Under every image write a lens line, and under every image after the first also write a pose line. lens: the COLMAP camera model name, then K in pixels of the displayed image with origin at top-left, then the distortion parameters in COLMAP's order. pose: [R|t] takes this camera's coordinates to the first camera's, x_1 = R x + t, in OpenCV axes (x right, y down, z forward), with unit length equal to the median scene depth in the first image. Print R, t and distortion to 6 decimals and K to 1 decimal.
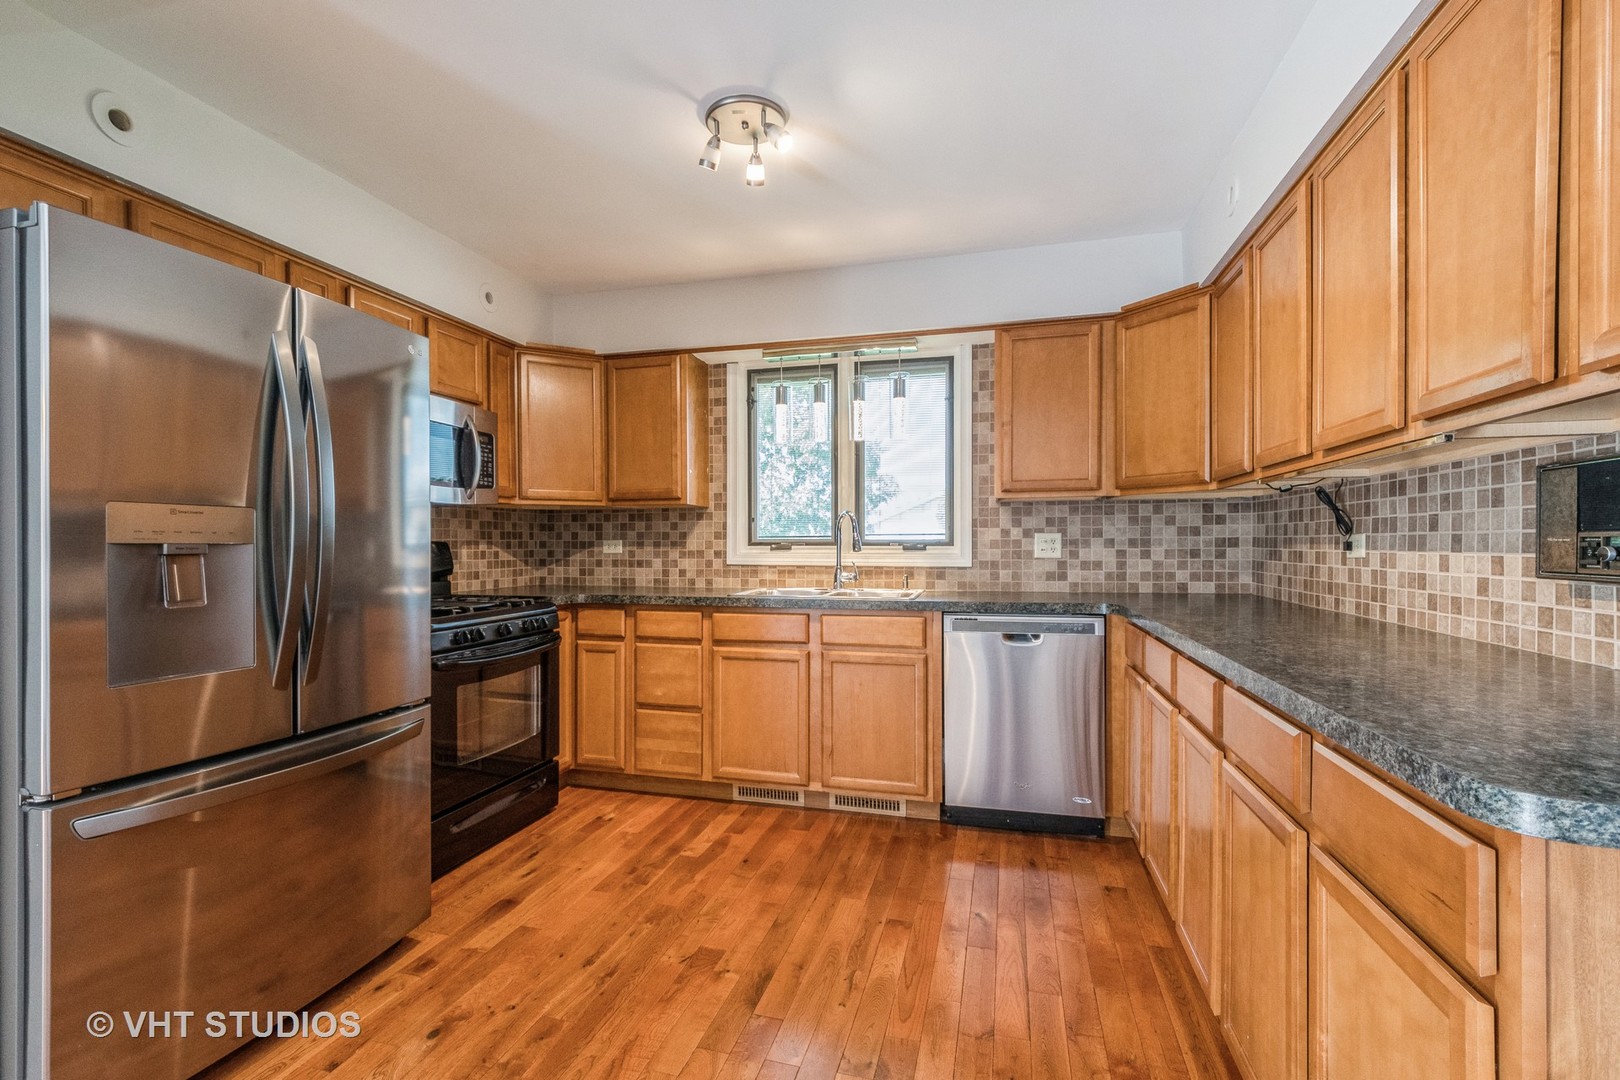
lens RADIAL K [[727.4, 0, 805.7], [0, 727.4, 530.4], [0, 0, 1]] dist [-0.004253, -0.000336]
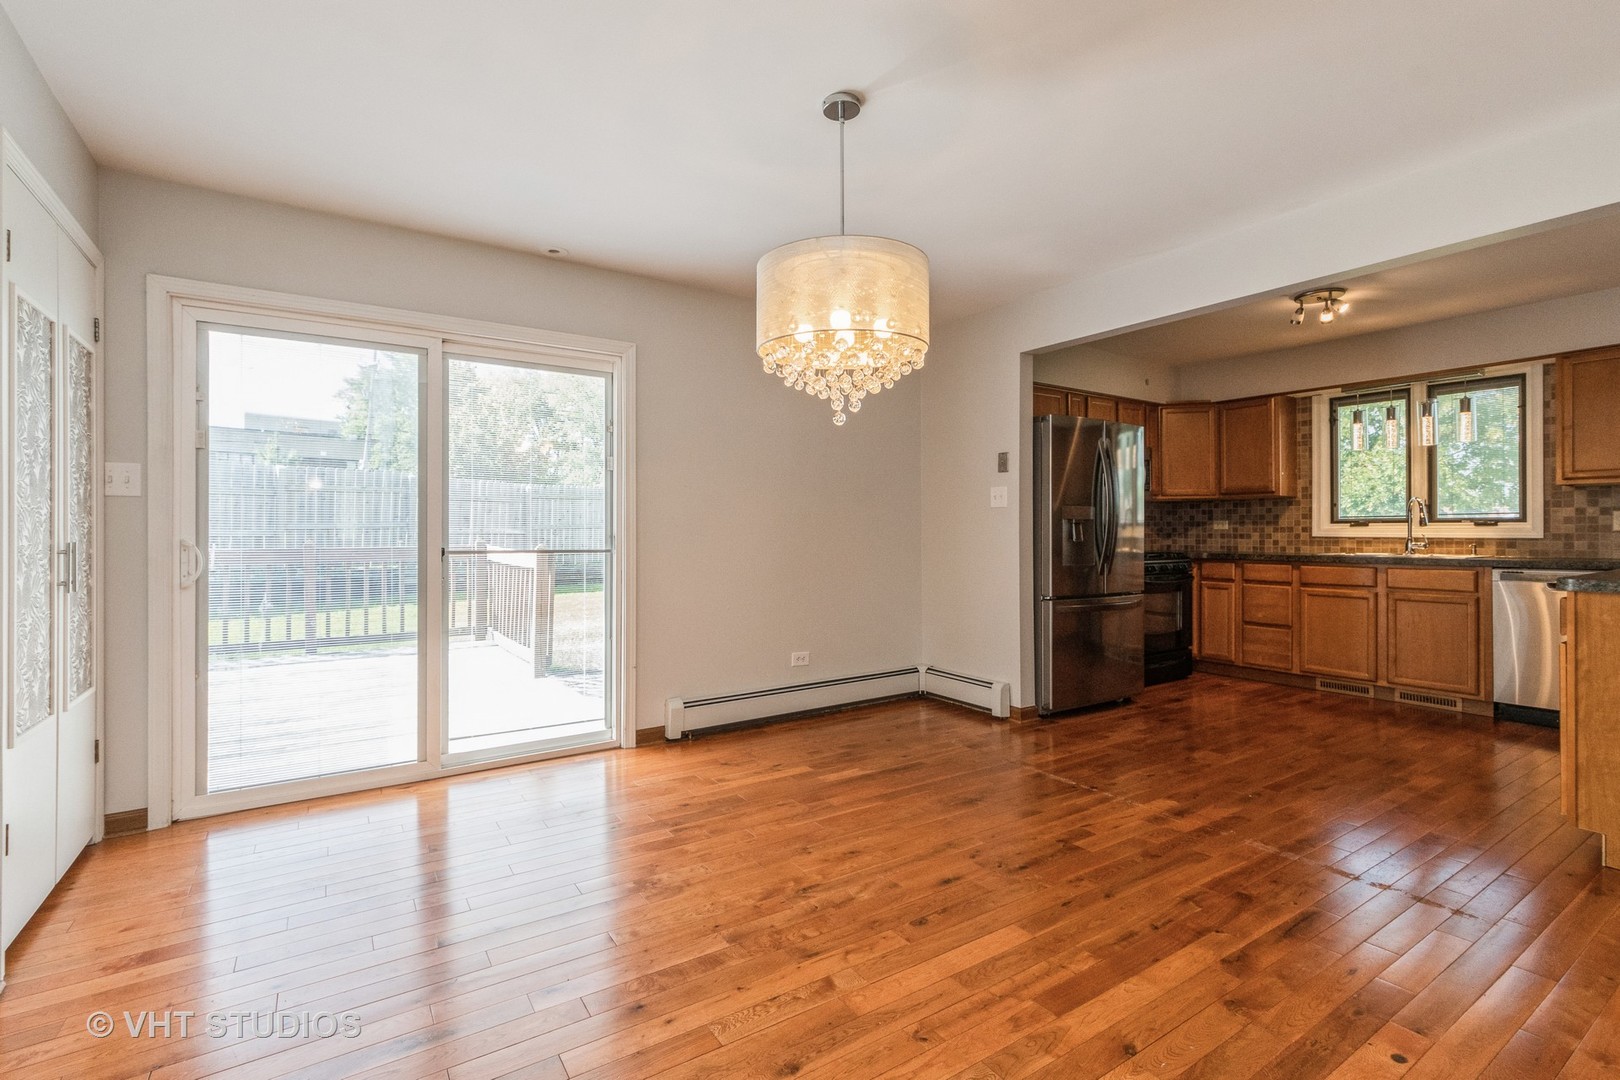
lens RADIAL K [[727.4, 0, 805.7], [0, 727.4, 530.4], [0, 0, 1]] dist [-0.004253, -0.000336]
pose [[0.746265, 0.001074, -0.665648, 0.106448], [0.010456, 0.999856, 0.013335, 0.005721], [0.665567, -0.016911, 0.746147, -0.788532]]
